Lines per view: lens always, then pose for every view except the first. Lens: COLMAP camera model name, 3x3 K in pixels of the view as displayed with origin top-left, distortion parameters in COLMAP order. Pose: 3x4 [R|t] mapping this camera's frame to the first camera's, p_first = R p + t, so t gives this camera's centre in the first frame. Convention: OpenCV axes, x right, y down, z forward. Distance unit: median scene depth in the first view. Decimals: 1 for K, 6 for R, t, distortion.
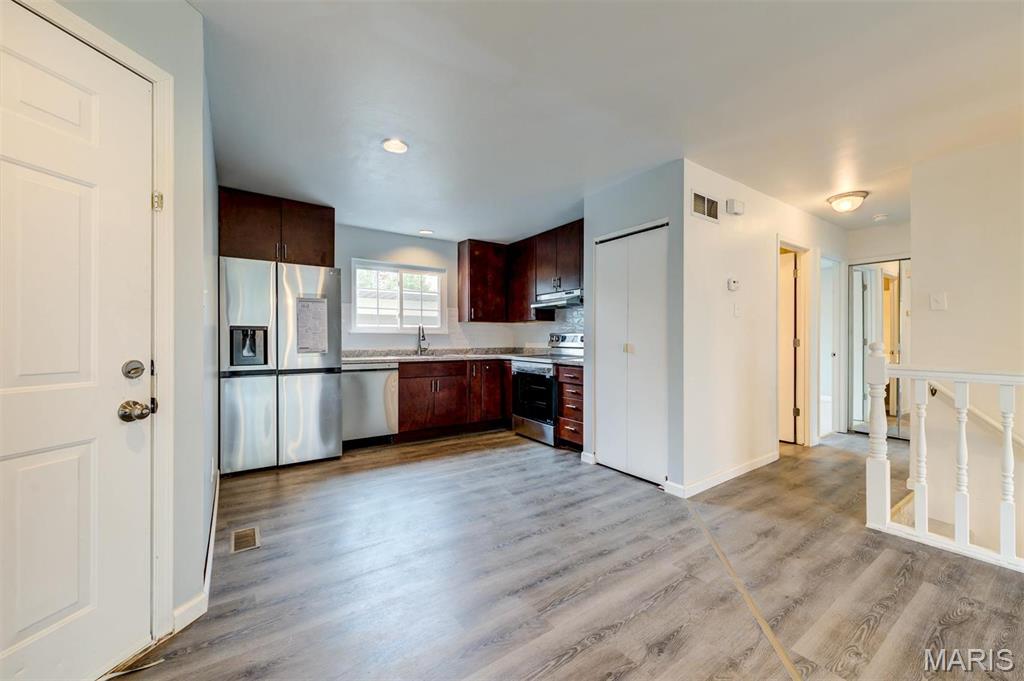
lens RADIAL K [[400.5, 0, 513.5], [0, 400.5, 341.3], [0, 0, 1]] dist [0.008846, -0.002369]
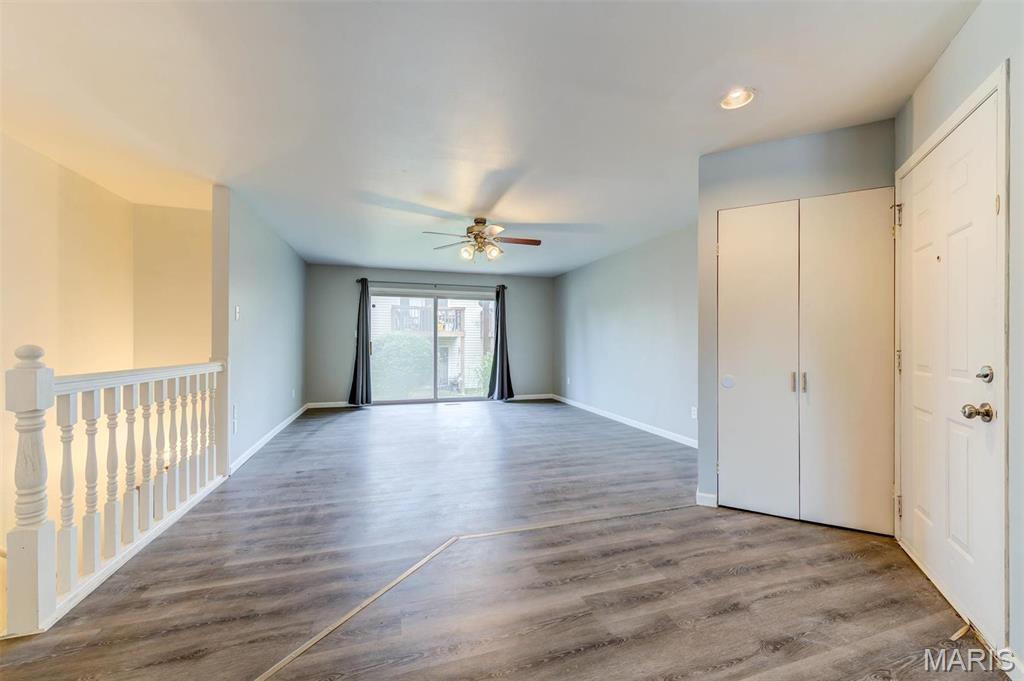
lens RADIAL K [[400.5, 0, 514.1], [0, 400.5, 337.0], [0, 0, 1]] dist [0.008846, -0.002369]
pose [[-0.953654, 0.001580, 0.300900, -0.028717], [-0.002316, 0.999918, -0.012593, -0.004664], [-0.300896, -0.012706, -0.953572, 1.014147]]
